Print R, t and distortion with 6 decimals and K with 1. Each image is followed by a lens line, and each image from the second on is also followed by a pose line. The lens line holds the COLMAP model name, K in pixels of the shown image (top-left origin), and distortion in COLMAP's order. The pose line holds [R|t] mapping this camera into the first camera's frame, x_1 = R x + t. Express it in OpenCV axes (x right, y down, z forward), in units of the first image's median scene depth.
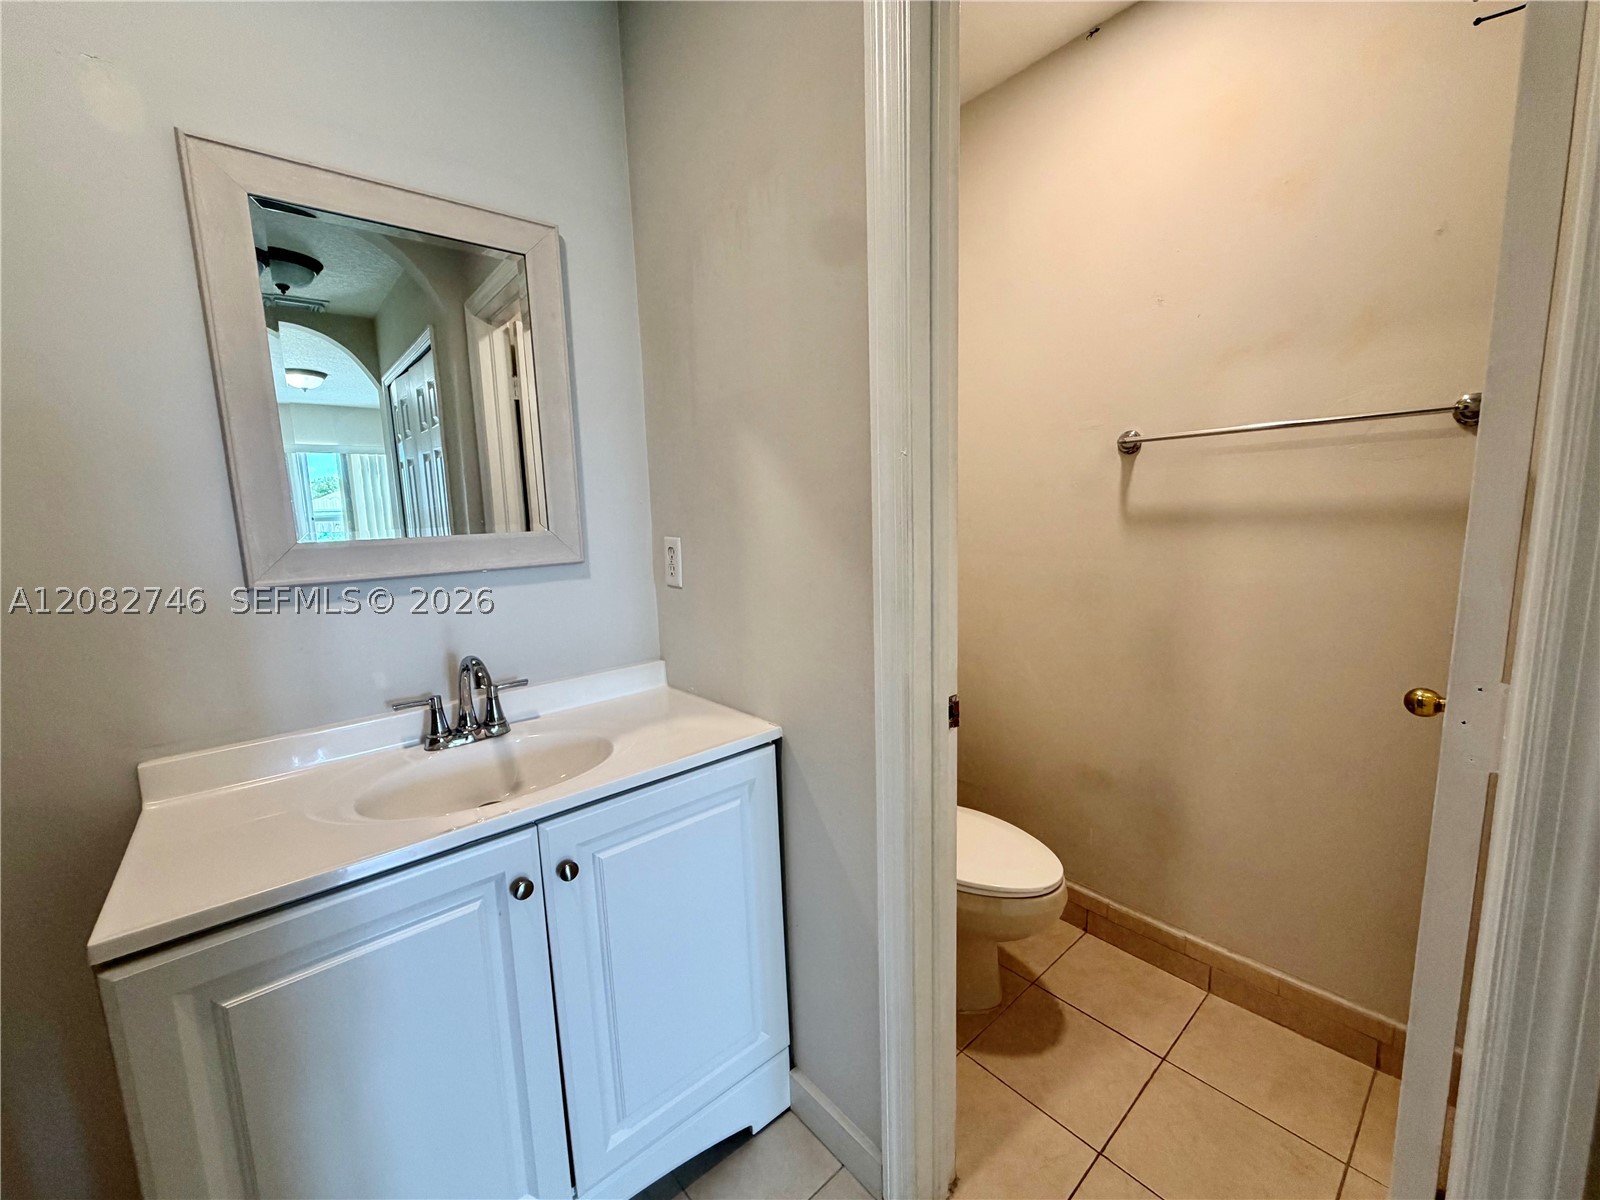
lens RADIAL K [[633.7, 0, 803.5], [0, 633.7, 598.5], [0, 0, 1]] dist [0.000392, -0.000094]
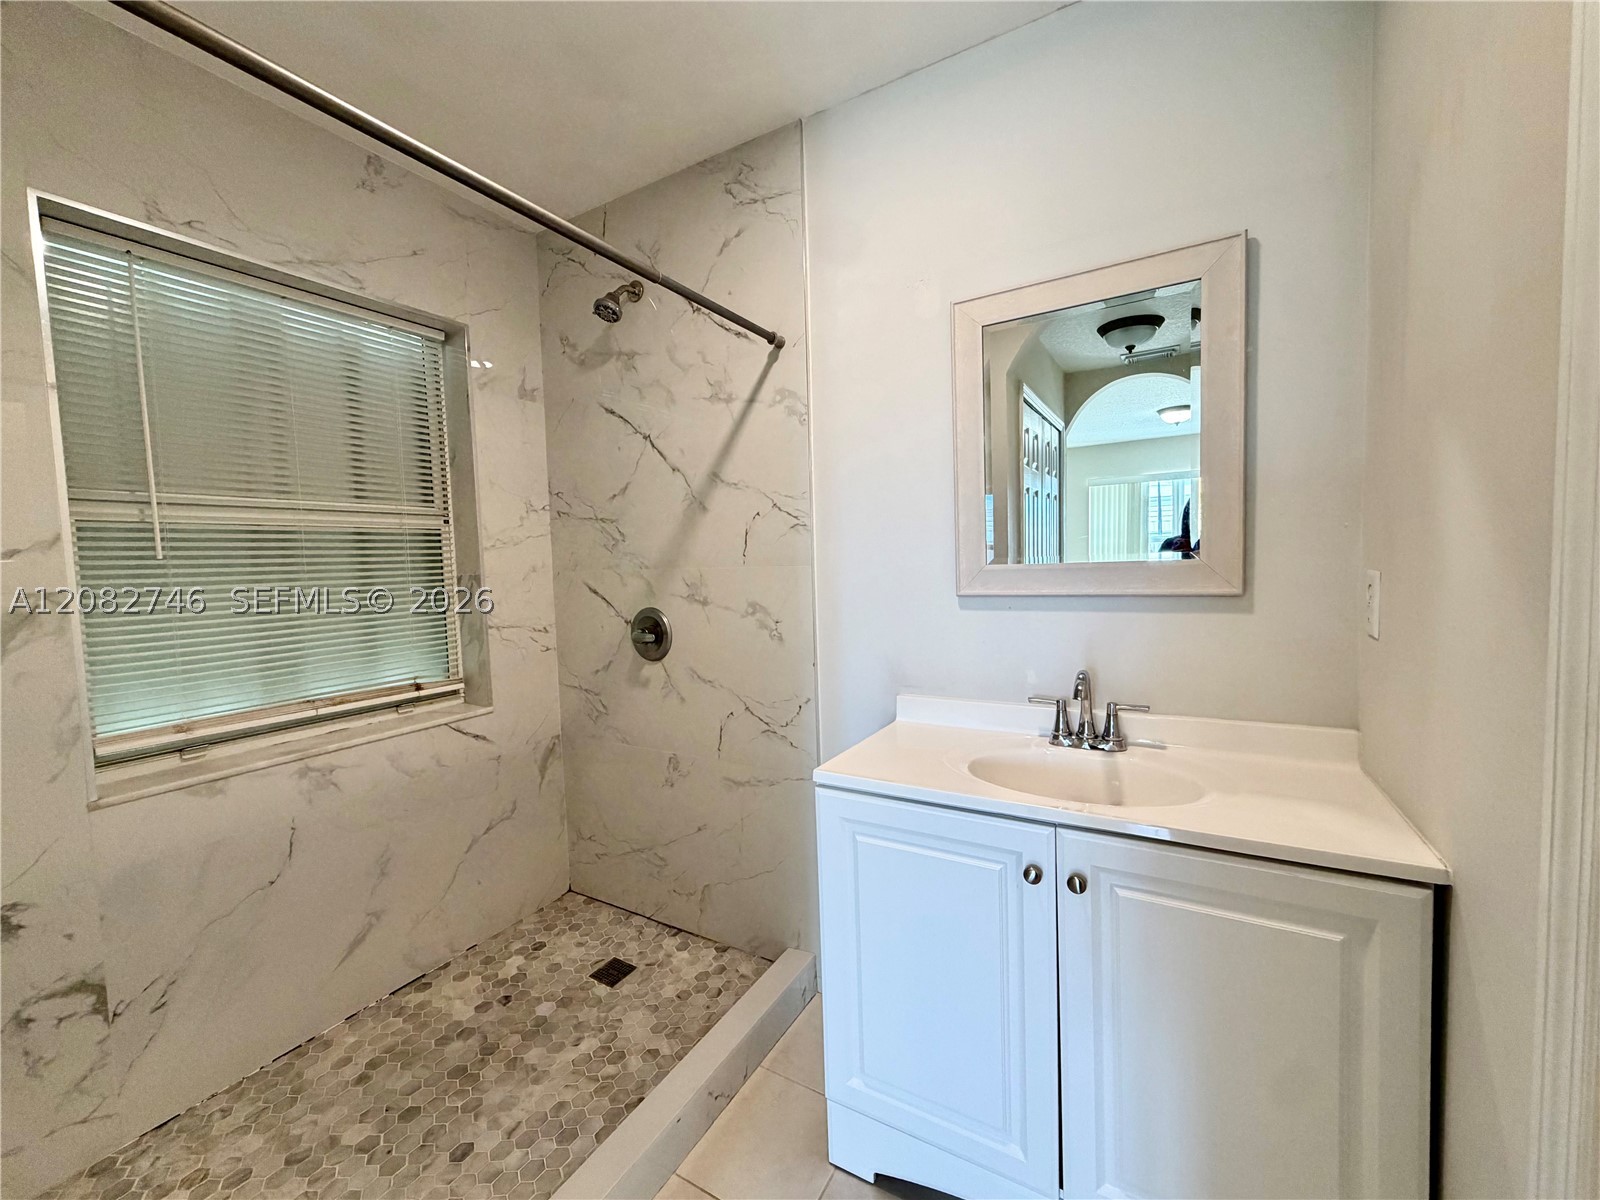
lens RADIAL K [[637.7, 0, 795.8], [0, 637.7, 598.9], [0, 0, 1]] dist [0.000200, -0.000076]
pose [[0.322717, 0.079002, -0.943193, 0.344247], [-0.104804, 0.993365, 0.047346, -0.032806], [0.940675, 0.083571, 0.328856, 0.134437]]
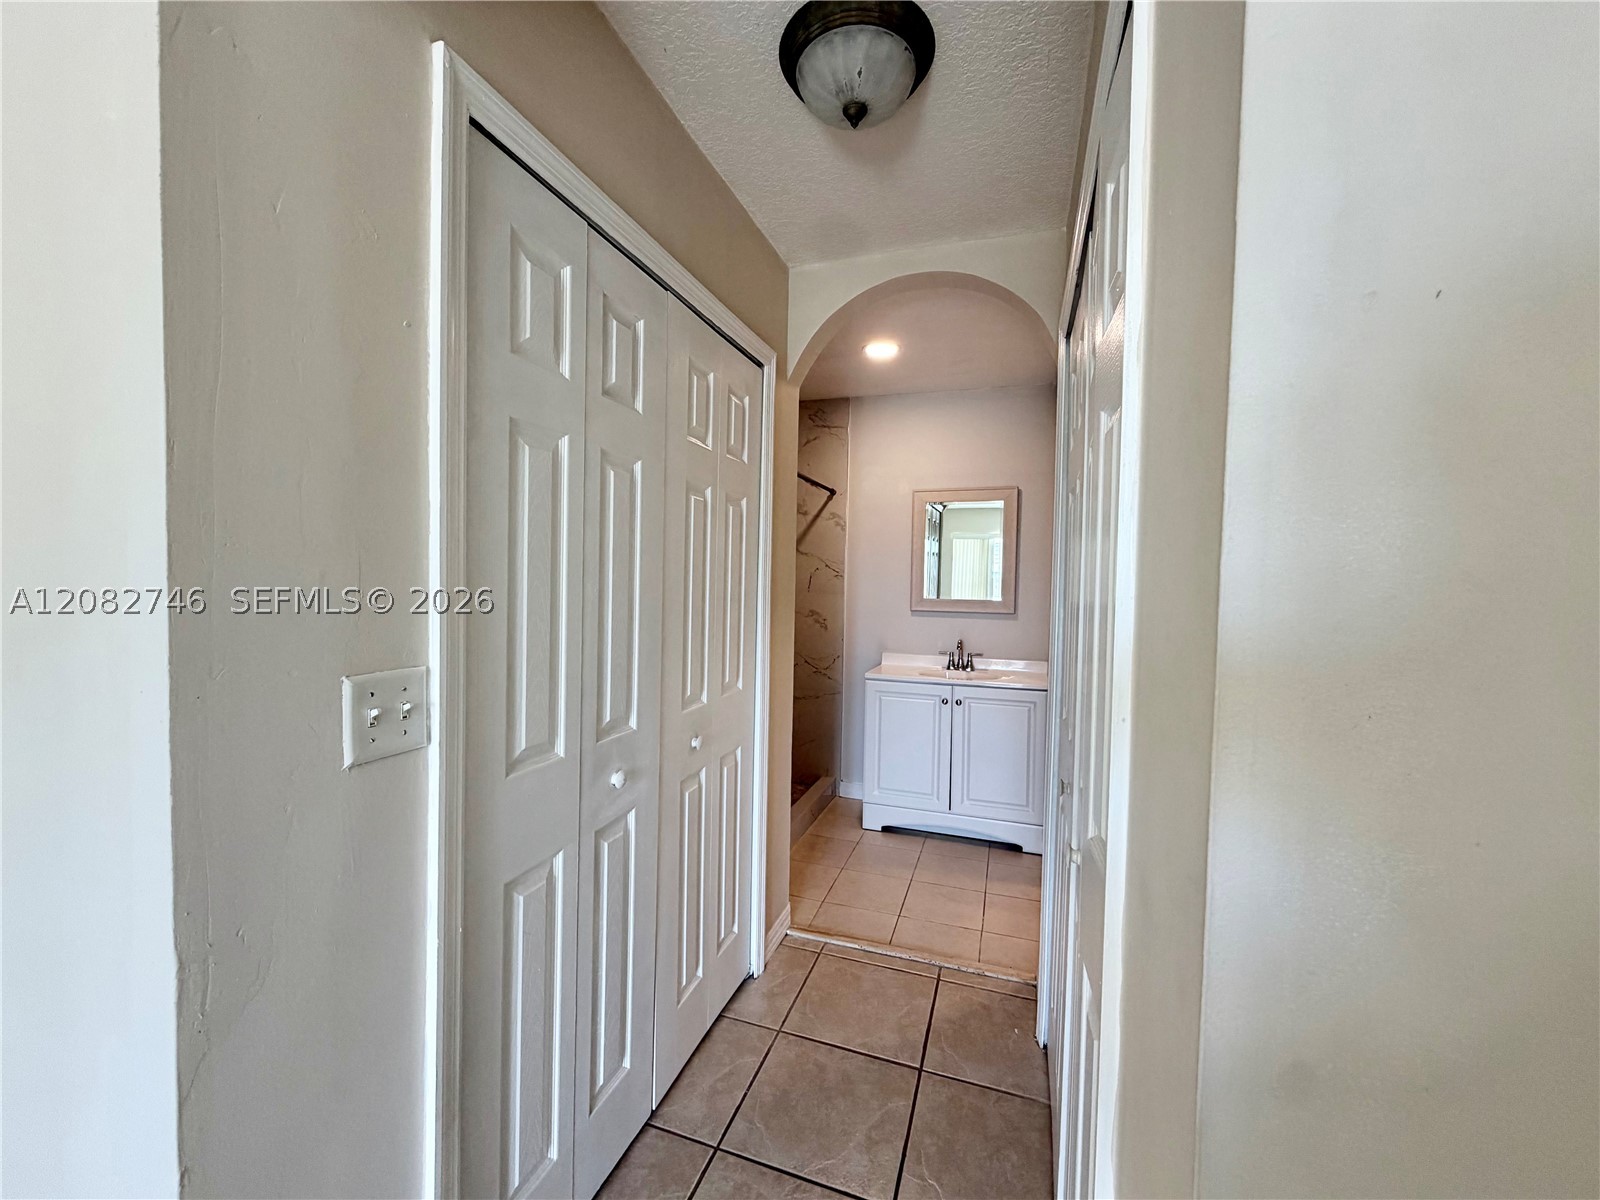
lens RADIAL K [[637.7, 0, 795.8], [0, 637.7, 598.9], [0, 0, 1]] dist [0.000200, -0.000076]
pose [[0.500441, 0.064508, -0.863364, 1.575484], [-0.149735, 0.988642, -0.012924, 0.053916], [0.852724, 0.135743, 0.504416, -1.132690]]
